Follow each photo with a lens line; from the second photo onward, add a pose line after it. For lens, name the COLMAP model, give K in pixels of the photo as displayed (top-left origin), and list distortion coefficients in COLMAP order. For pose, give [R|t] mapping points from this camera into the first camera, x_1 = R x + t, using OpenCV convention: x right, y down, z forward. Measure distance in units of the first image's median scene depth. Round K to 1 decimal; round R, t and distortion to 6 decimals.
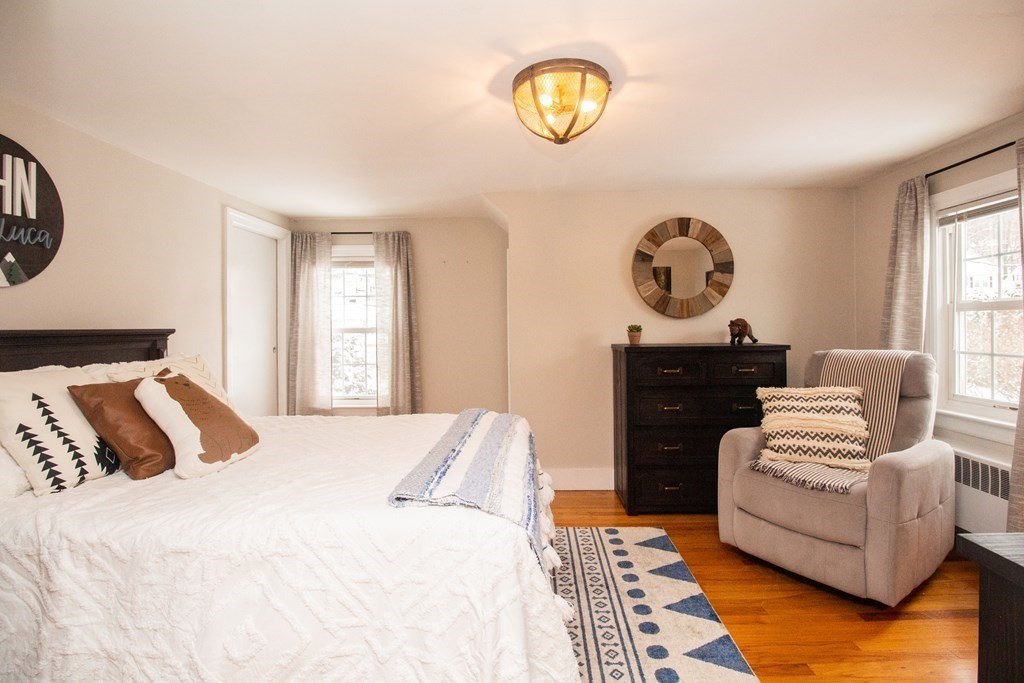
lens RADIAL K [[482.1, 0, 515.6], [0, 482.1, 337.4], [0, 0, 1]] dist [-0.012819, -0.005727]
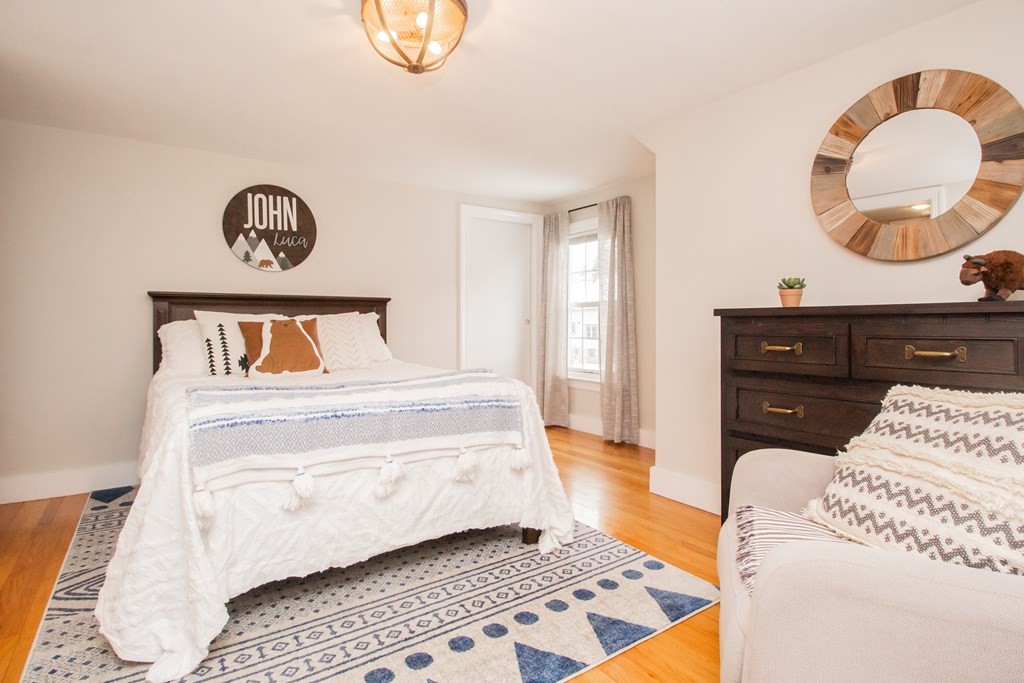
lens RADIAL K [[504.2, 0, 513.2], [0, 504.2, 334.5], [0, 0, 1]] dist [-0.014672, -0.002053]
pose [[0.602893, 0.027912, -0.797333, 0.737383], [-0.022544, 0.999585, 0.017946, 0.058919], [0.797503, 0.007155, 0.603272, 0.426096]]
